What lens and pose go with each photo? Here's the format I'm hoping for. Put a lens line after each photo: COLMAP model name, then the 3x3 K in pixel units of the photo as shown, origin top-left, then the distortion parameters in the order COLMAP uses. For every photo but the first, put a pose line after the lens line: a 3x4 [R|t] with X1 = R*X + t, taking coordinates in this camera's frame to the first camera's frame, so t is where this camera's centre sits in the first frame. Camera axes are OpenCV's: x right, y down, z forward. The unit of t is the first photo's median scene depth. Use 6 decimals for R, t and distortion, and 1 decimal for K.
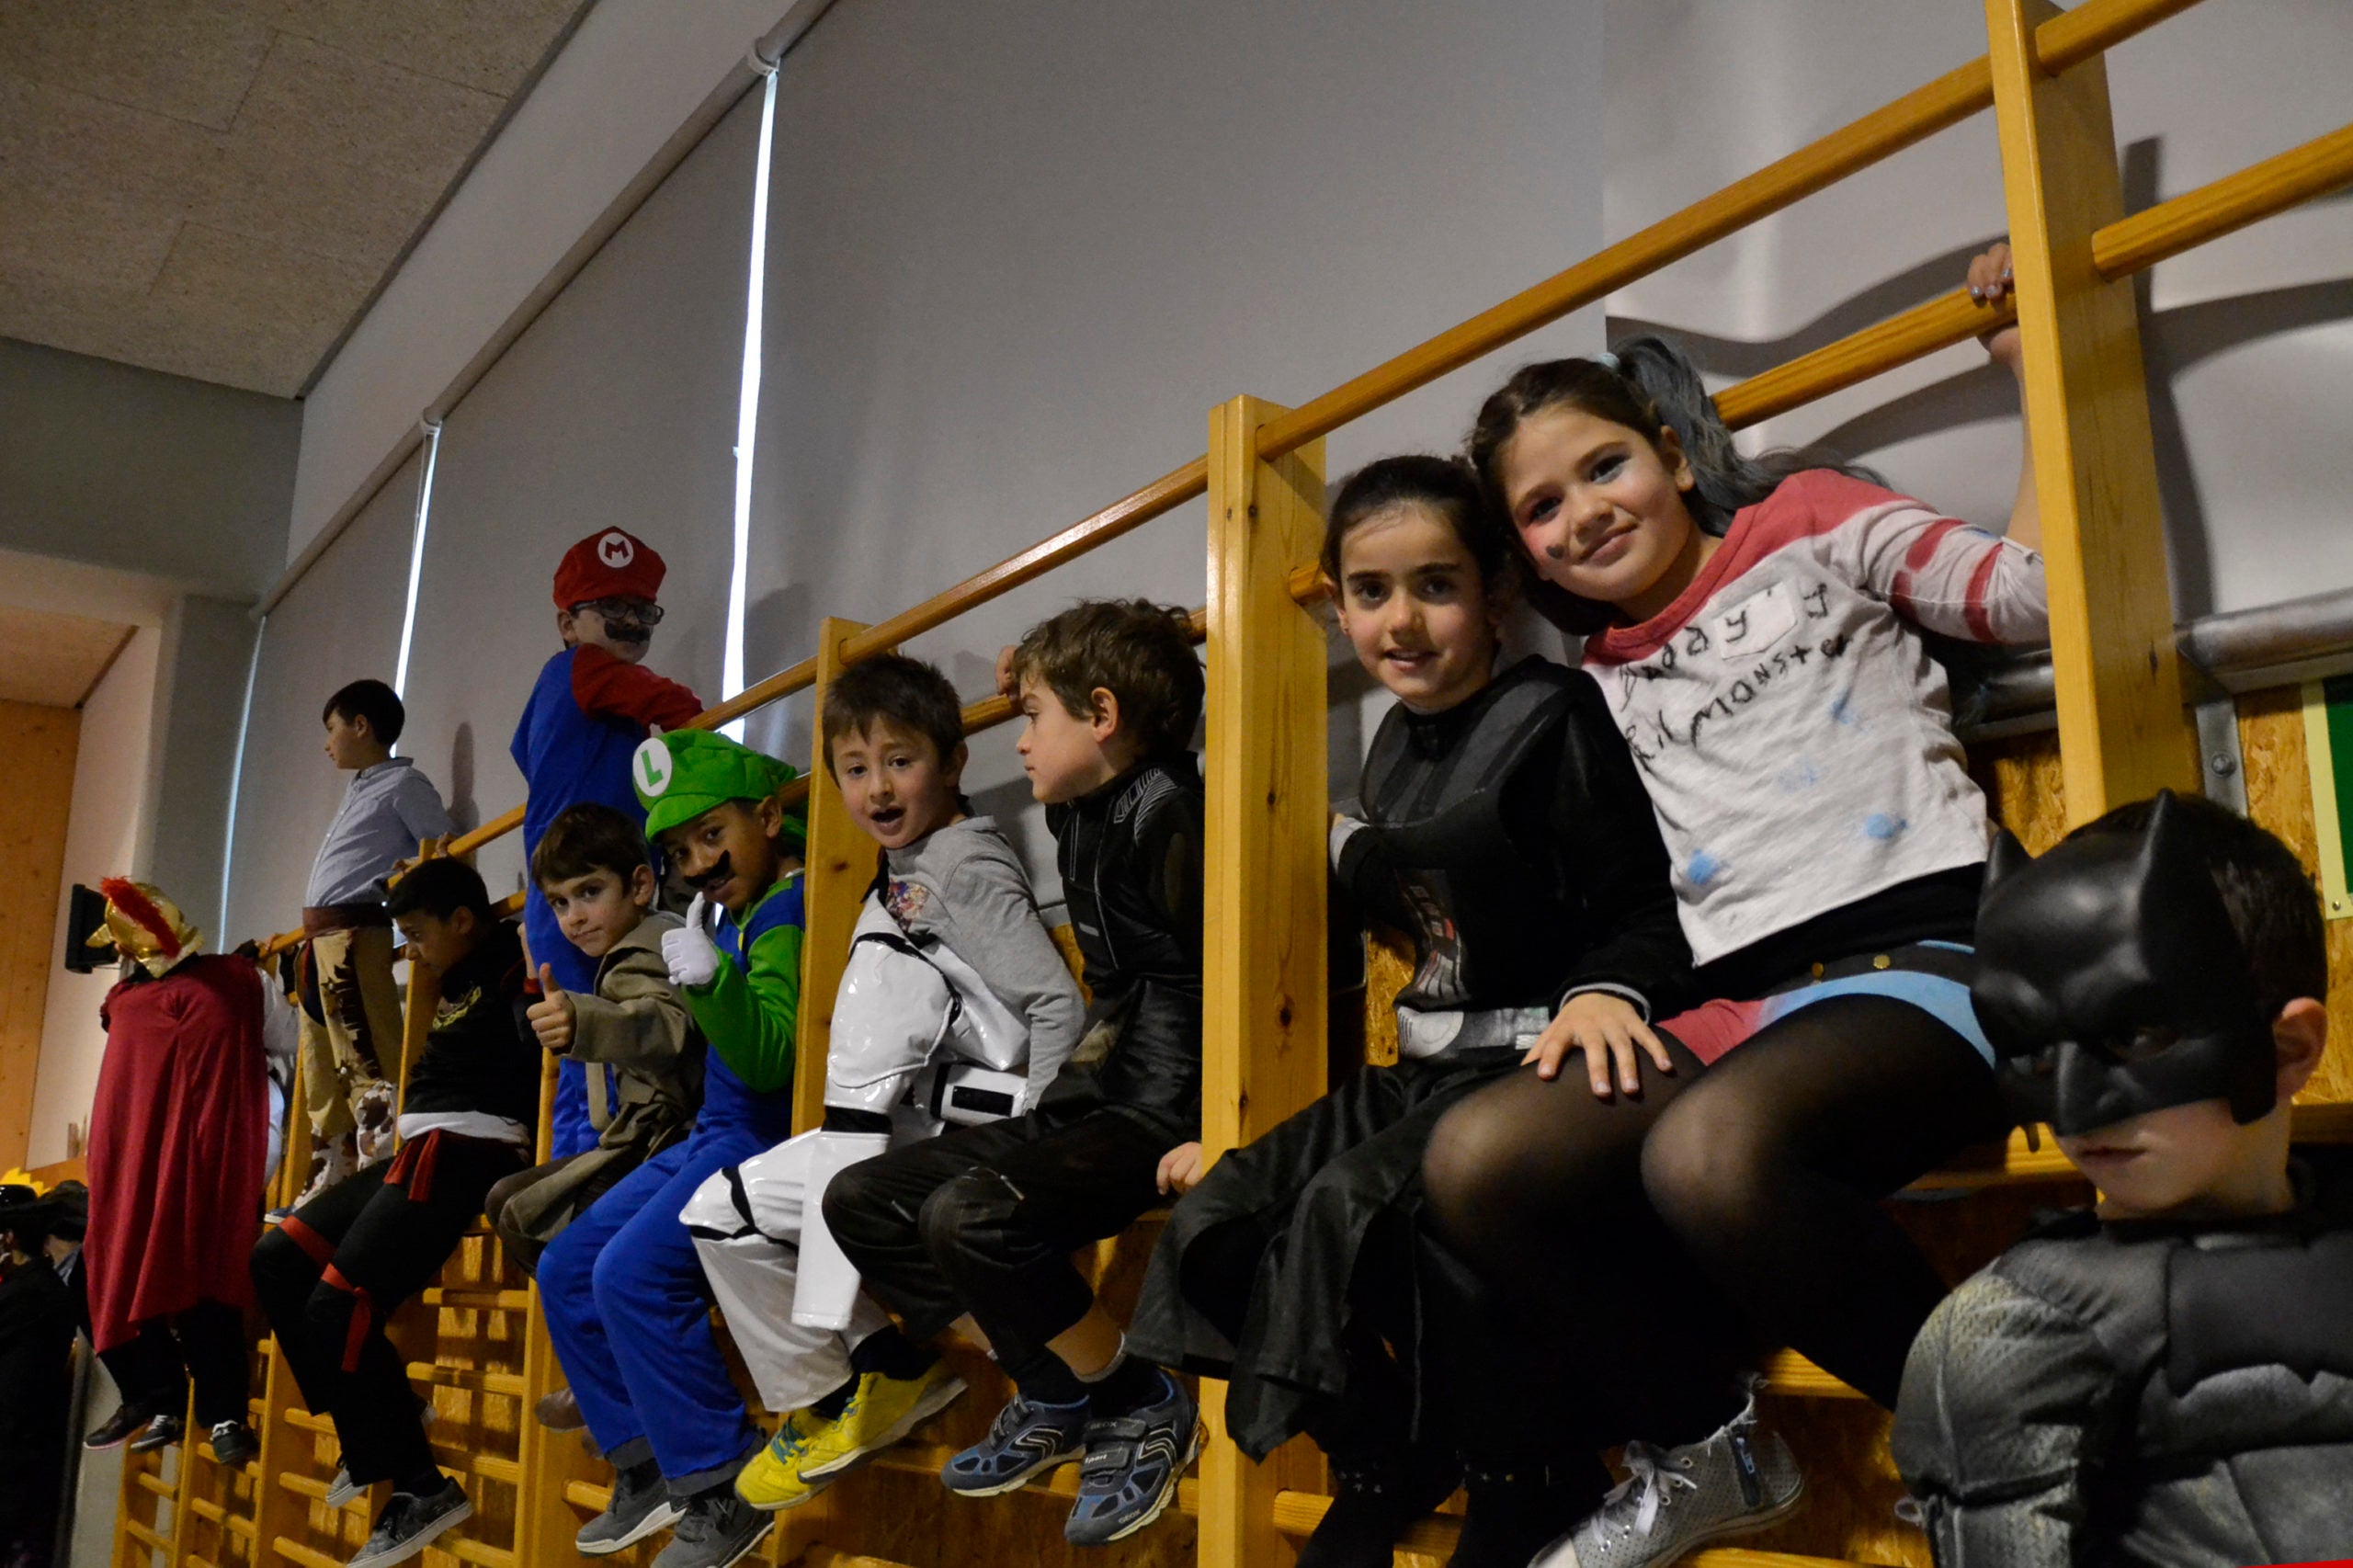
lens RADIAL K [[2005.9, 0, 1176.5], [0, 2005.9, 784.0], [0, 0, 1]] dist [-0.175078, 0.152717]
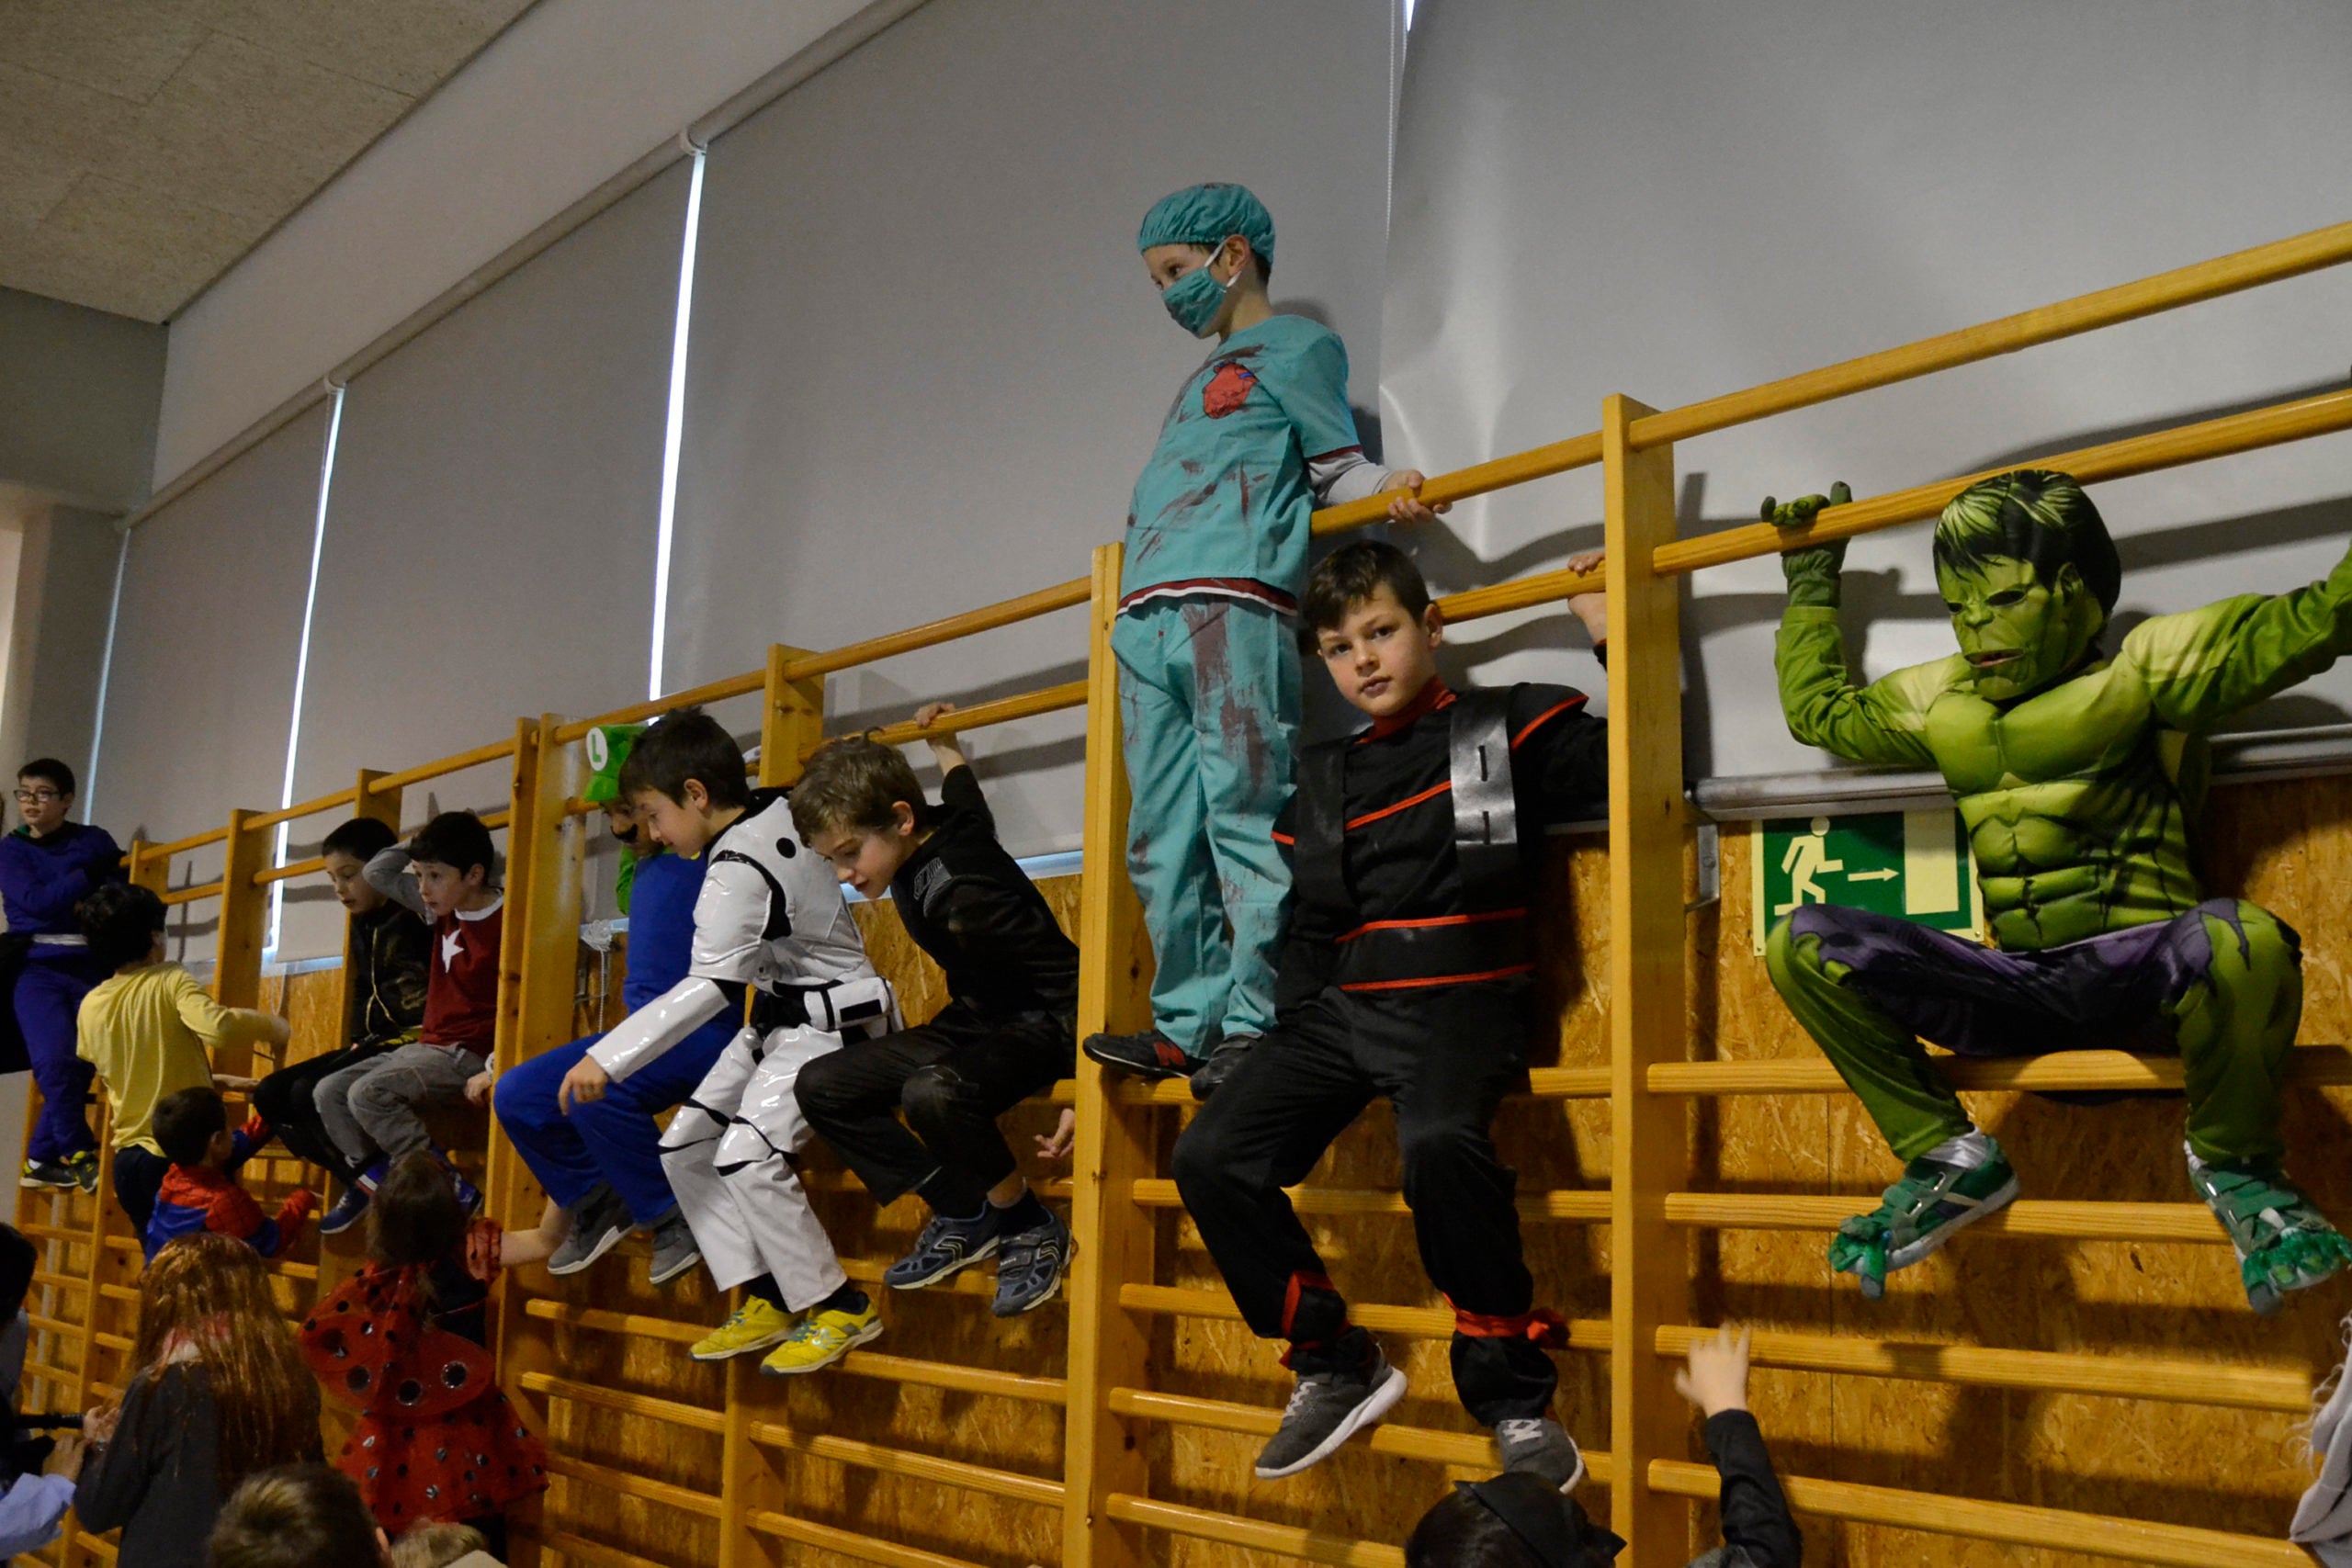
lens RADIAL K [[2004.9, 0, 1176.0], [0, 2004.9, 784.0], [0, 0, 1]] dist [-0.175078, 0.152717]
pose [[0.990758, 0.033867, 0.131348, -0.057594], [-0.041837, 0.997416, 0.058397, -0.056025], [-0.129031, -0.063352, 0.989615, -0.238083]]
